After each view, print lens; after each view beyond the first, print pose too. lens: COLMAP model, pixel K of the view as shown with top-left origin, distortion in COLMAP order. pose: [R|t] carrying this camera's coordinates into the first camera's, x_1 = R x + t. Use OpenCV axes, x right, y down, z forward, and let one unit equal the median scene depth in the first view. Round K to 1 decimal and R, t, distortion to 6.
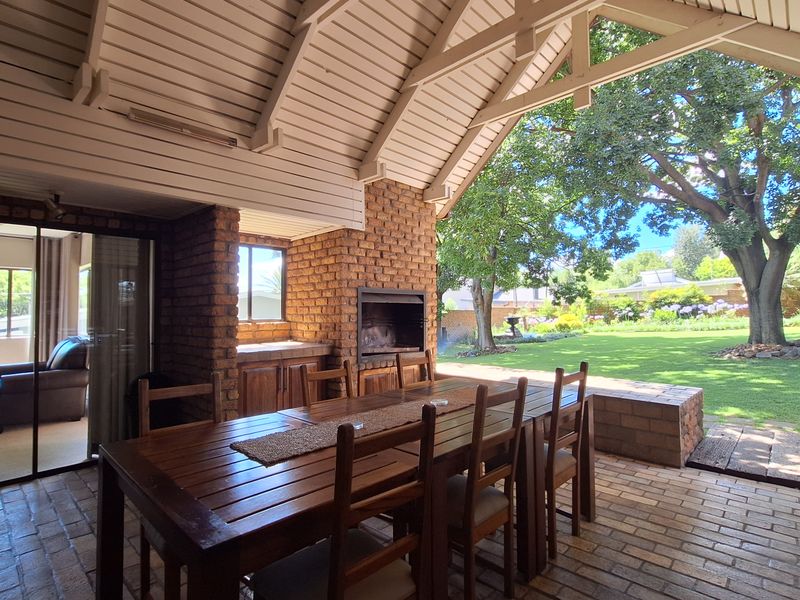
lens RADIAL K [[419.0, 0, 400.0], [0, 419.0, 300.0], [0, 0, 1]] dist [0.000416, 0.000160]
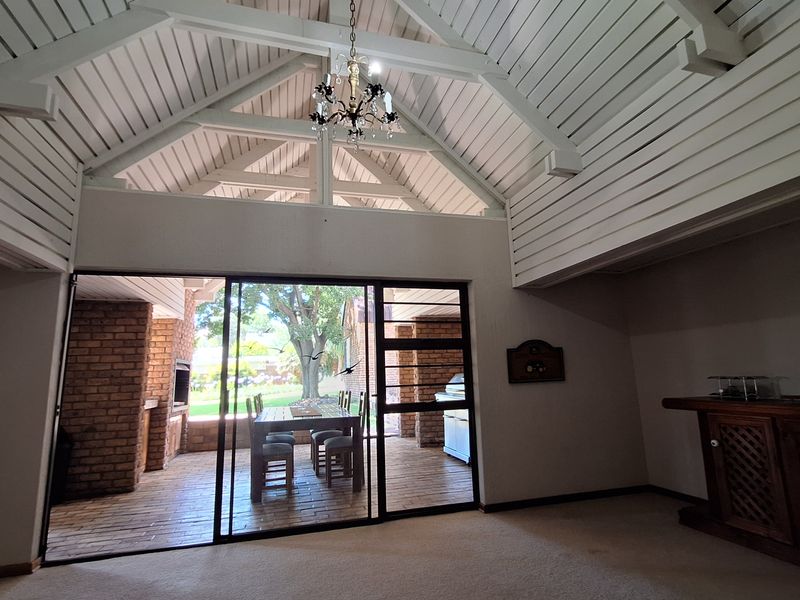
lens RADIAL K [[419.0, 0, 400.0], [0, 419.0, 300.0], [0, 0, 1]] dist [0.000416, 0.000160]
pose [[0.507447, 0.150436, 0.848449, -0.200826], [0.000952, 0.984544, -0.175136, 0.005301], [-0.861682, 0.089680, 0.499461, -0.085967]]
